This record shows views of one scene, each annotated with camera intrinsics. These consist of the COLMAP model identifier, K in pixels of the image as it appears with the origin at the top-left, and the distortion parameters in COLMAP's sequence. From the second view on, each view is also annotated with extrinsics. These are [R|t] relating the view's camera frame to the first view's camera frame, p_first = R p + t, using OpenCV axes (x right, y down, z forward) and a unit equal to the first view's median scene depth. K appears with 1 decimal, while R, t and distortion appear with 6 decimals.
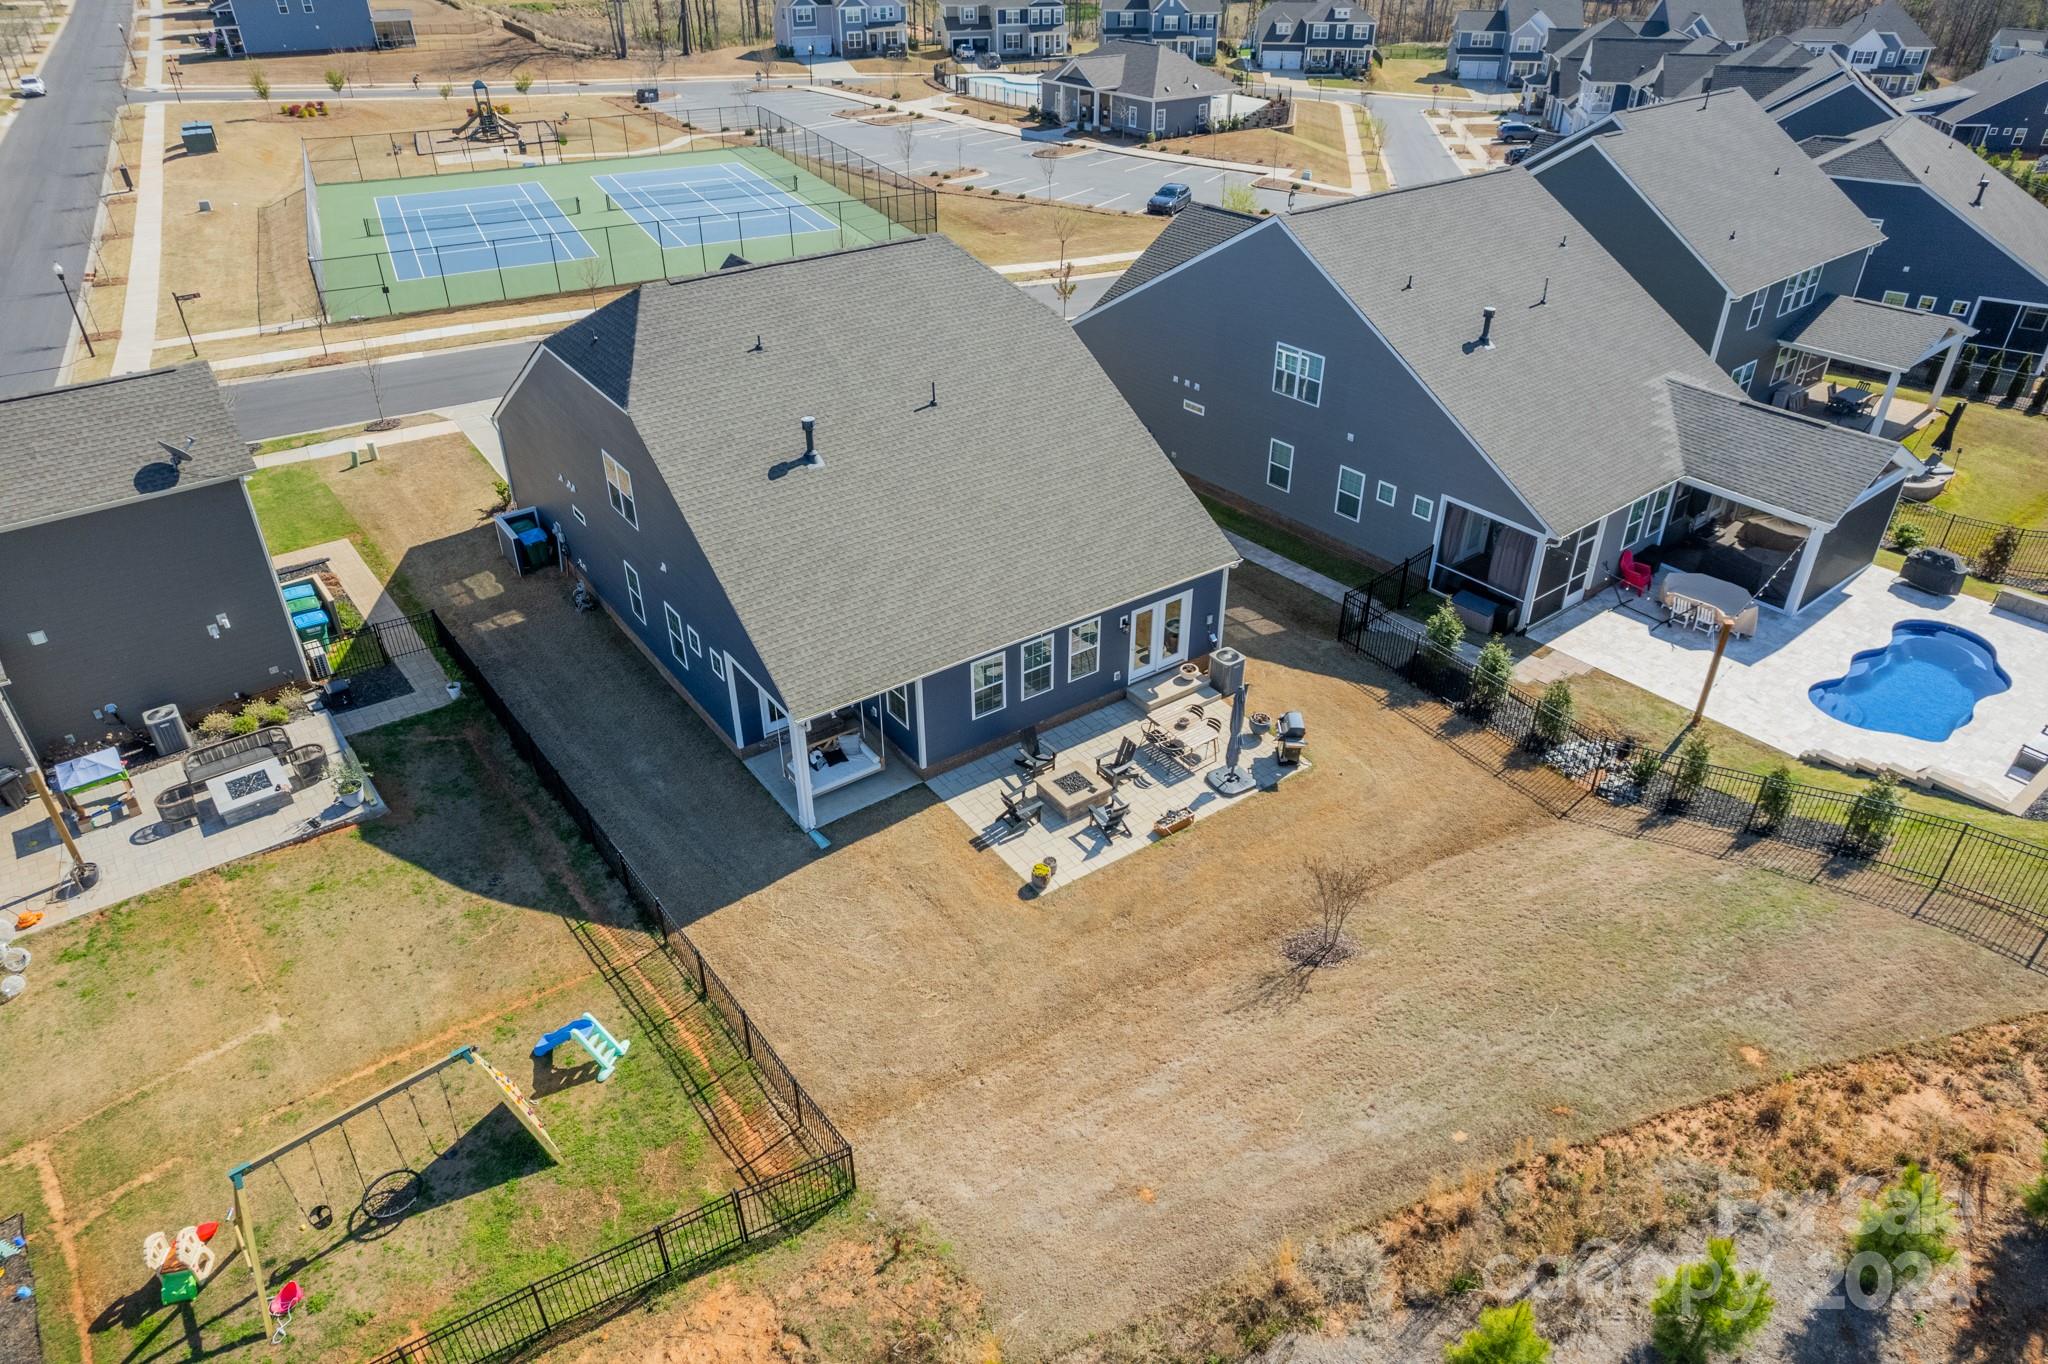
lens RADIAL K [[1320.0, 0, 1015.3], [0, 1320.0, 690.2], [0, 0, 1]] dist [-0.090963, 0.077664]
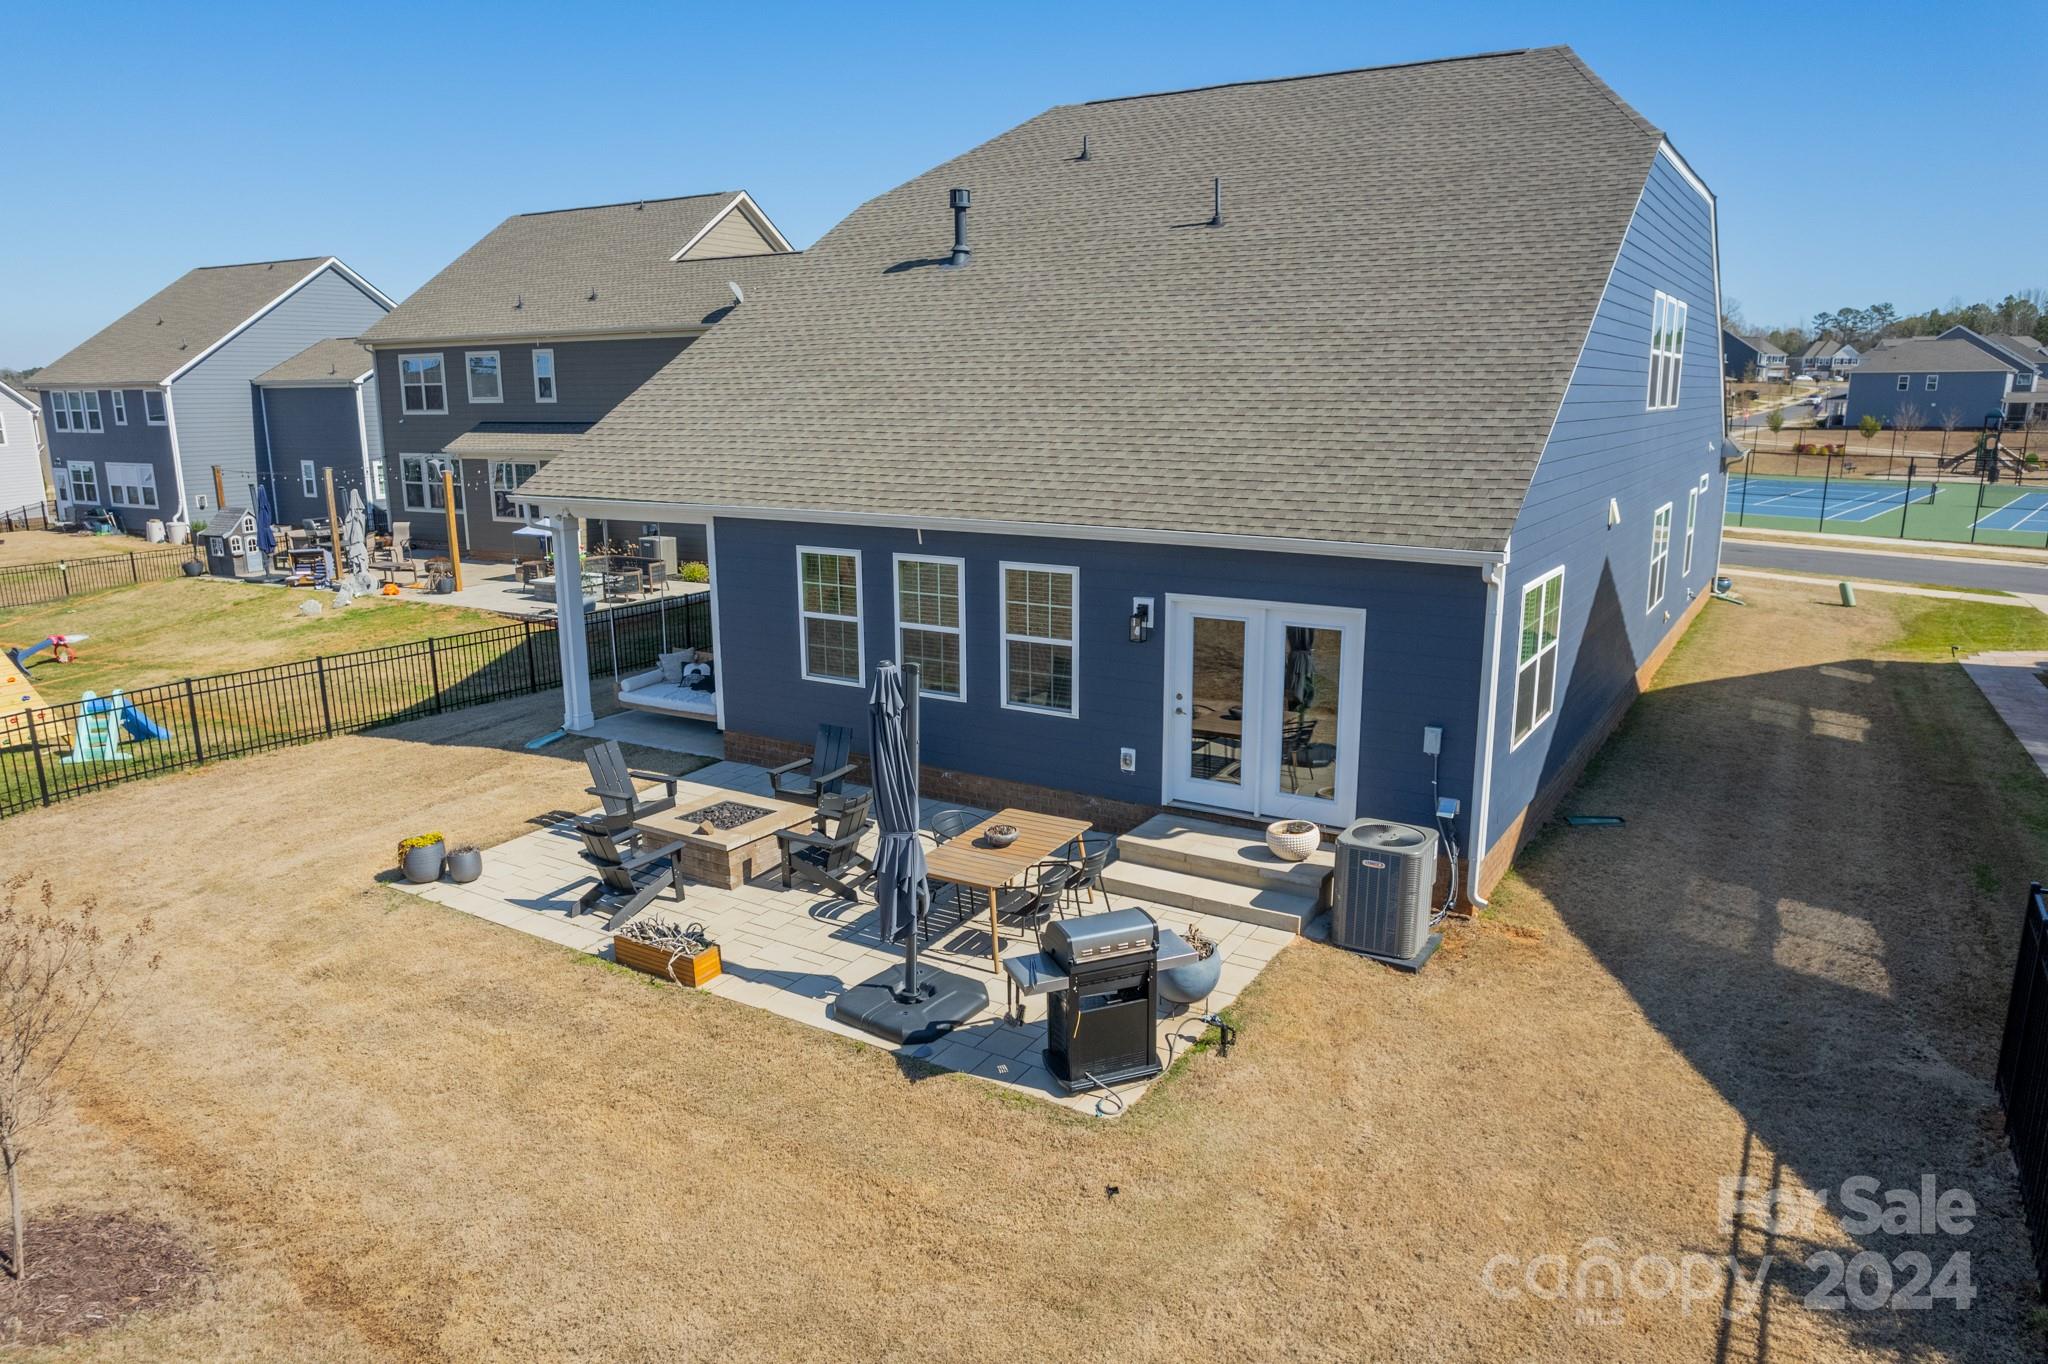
lens RADIAL K [[1362.2, 0, 1031.0], [0, 1362.2, 668.4], [0, 0, 1]] dist [-0.084655, 0.081829]
pose [[0.391027, 0.194028, -0.899695, 0.416737], [-0.497461, 0.866993, -0.029232, -0.007515], [0.774358, 0.458994, 0.435540, 0.752041]]
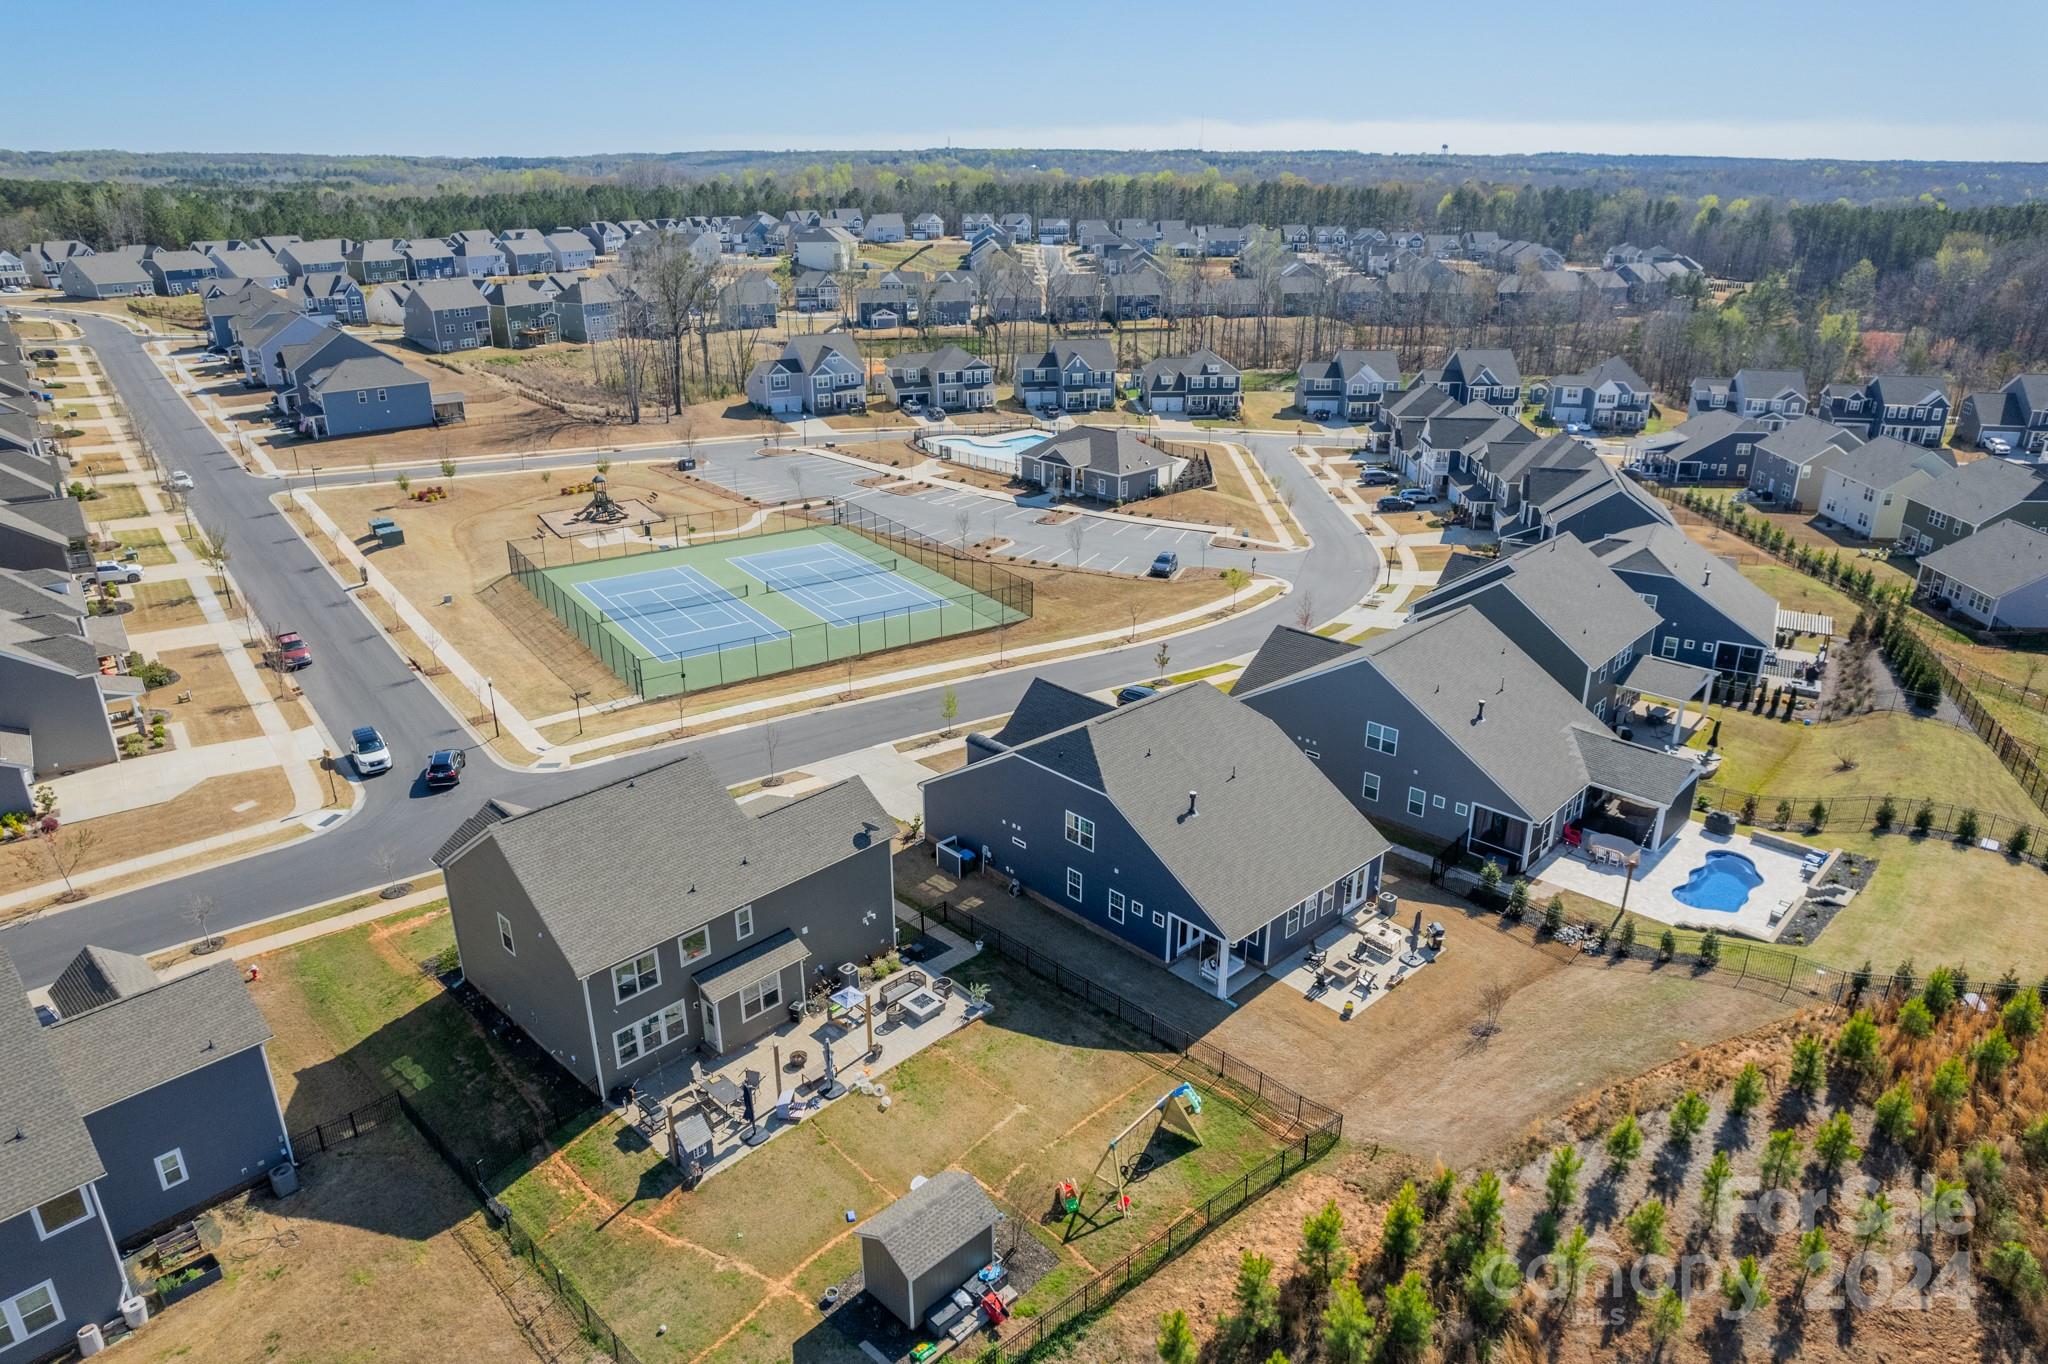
lens RADIAL K [[1362.2, 0, 1031.0], [0, 1362.2, 668.4], [0, 0, 1]] dist [-0.084655, 0.081829]
pose [[0.988503, -0.044499, 0.144505, -0.612938], [0.072934, 0.977505, -0.197899, 0.000251], [-0.132448, 0.206163, 0.969512, -0.896324]]
